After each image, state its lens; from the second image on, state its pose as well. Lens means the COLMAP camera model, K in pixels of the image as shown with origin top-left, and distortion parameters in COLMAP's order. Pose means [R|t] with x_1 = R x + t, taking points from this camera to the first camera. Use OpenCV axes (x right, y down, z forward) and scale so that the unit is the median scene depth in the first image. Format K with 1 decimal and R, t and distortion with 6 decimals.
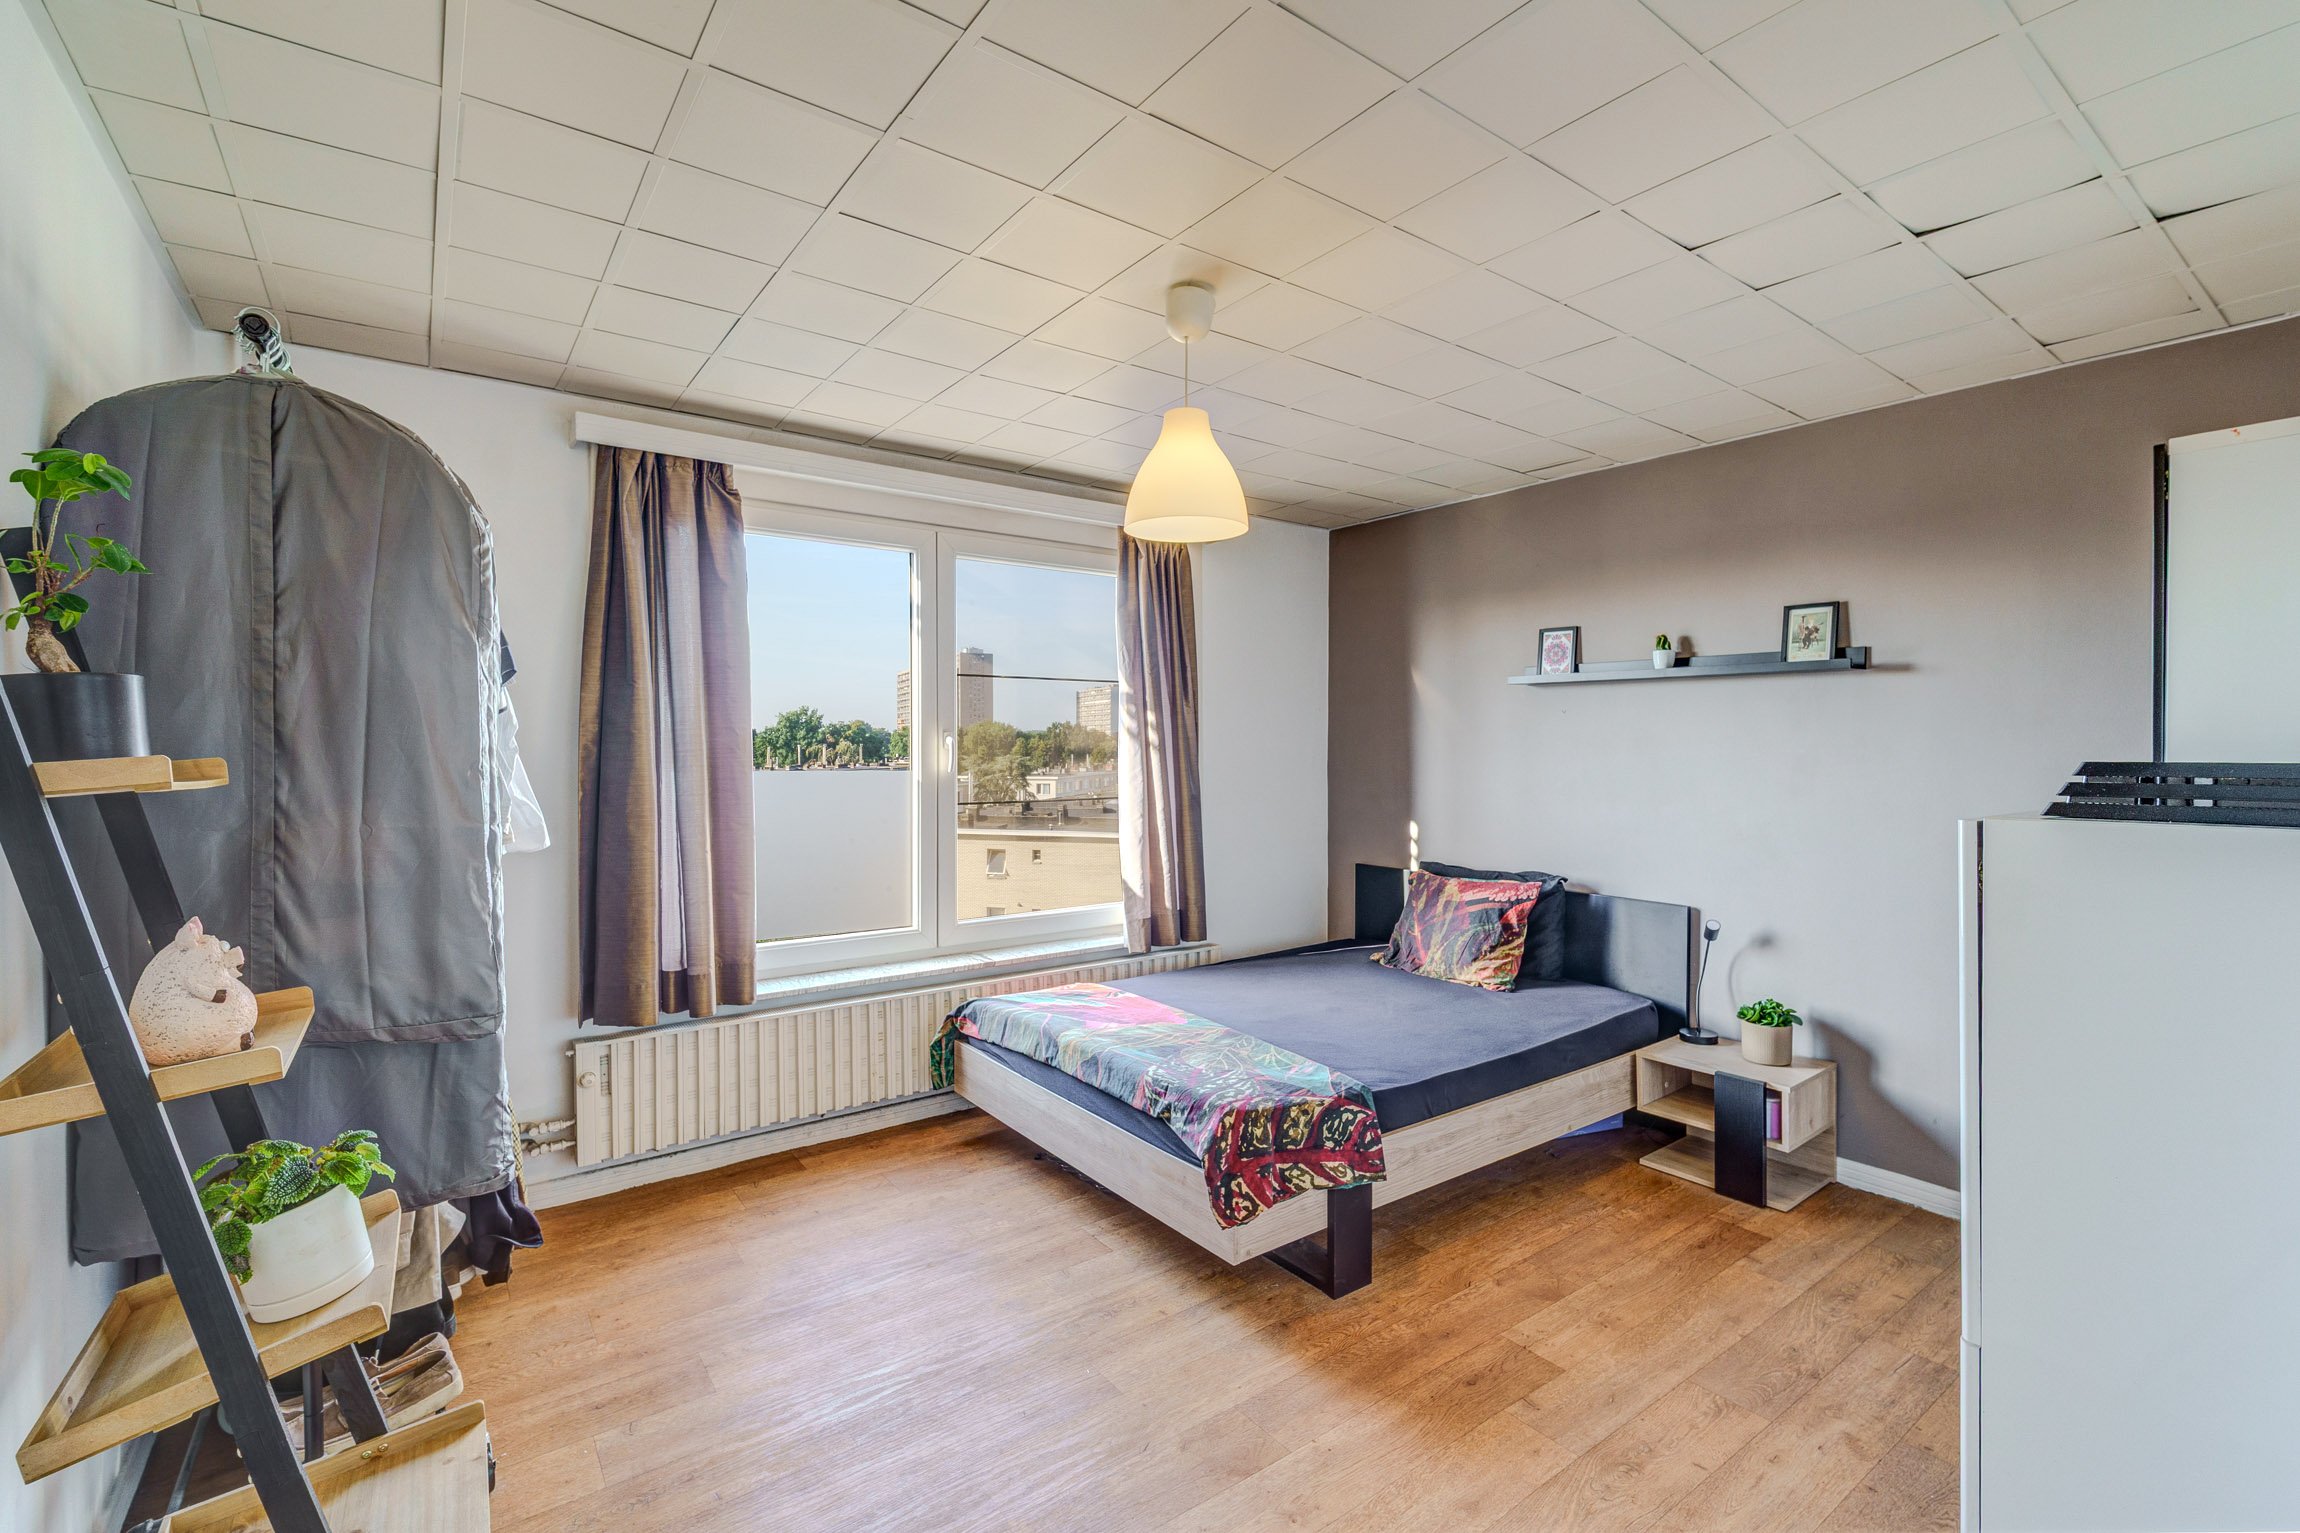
lens RADIAL K [[1005.5, 0, 1145.7], [0, 1005.5, 767.0], [0, 0, 1]] dist [0.000779, 0.000121]
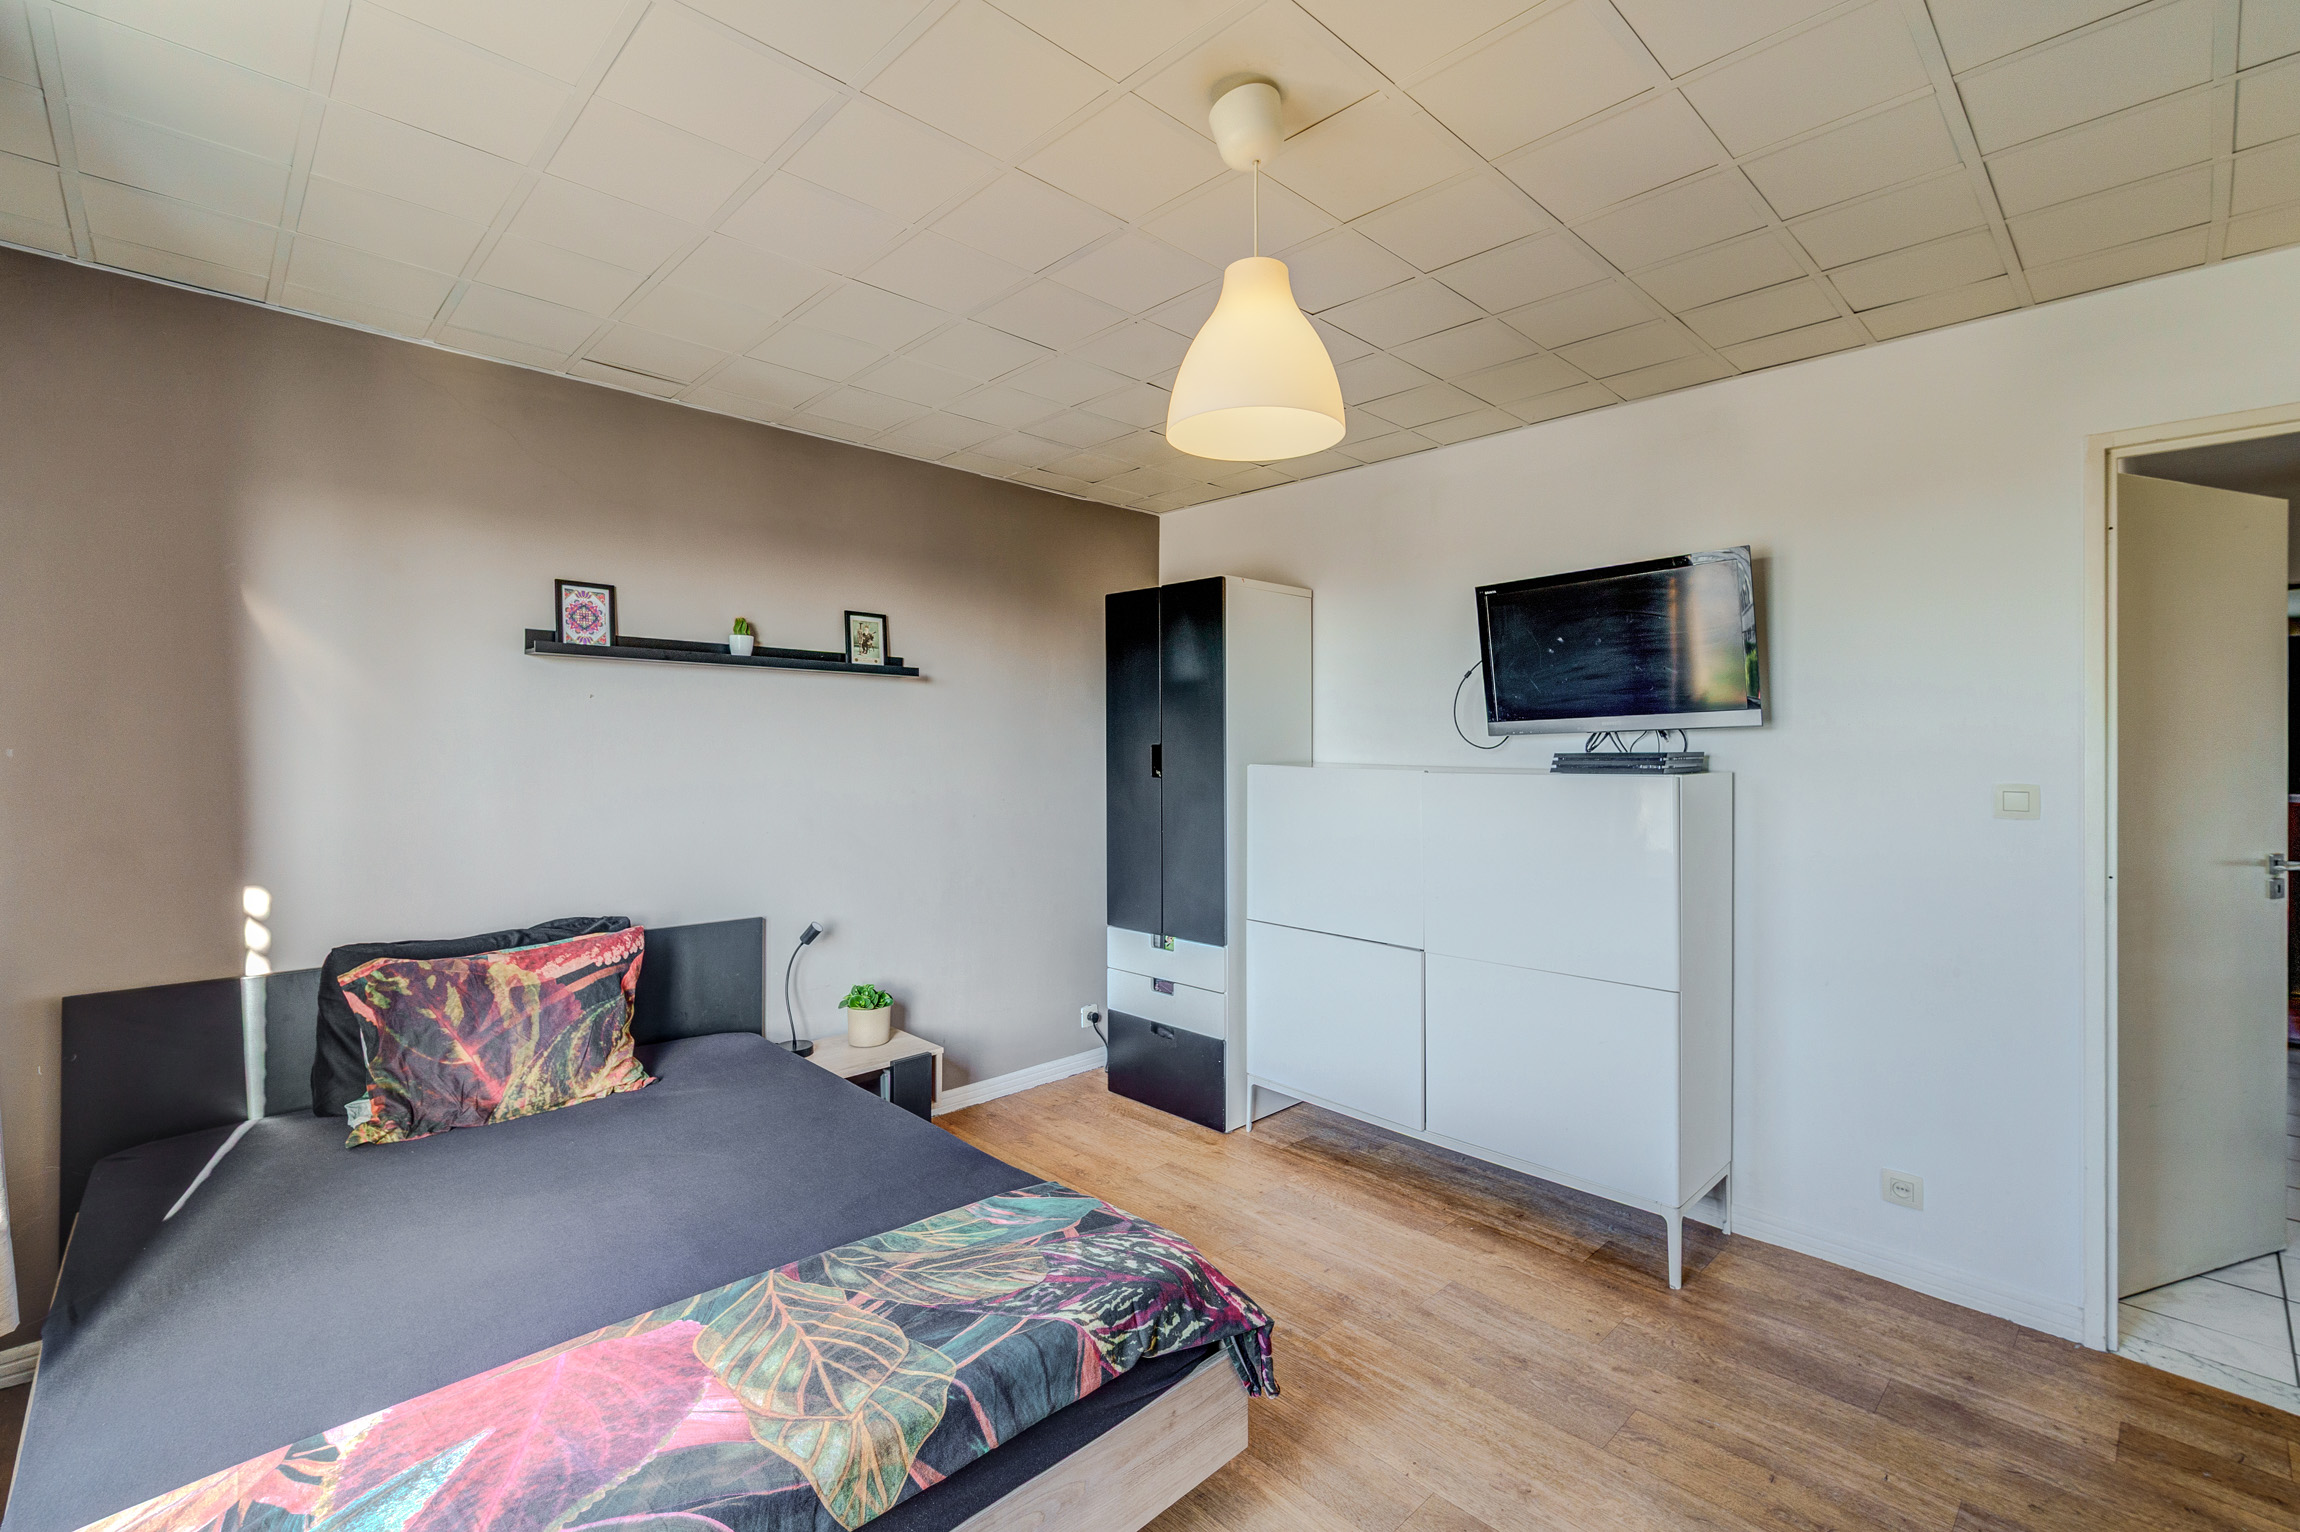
lens RADIAL K [[1005.5, 0, 1144.2], [0, 1005.5, 743.4], [0, 0, 1]] dist [0.000779, 0.000121]
pose [[-0.133204, -0.000630, 0.991088, -0.456226], [0.019620, 0.999802, 0.003272, -0.017838], [-0.990894, 0.019881, -0.133165, 0.838348]]
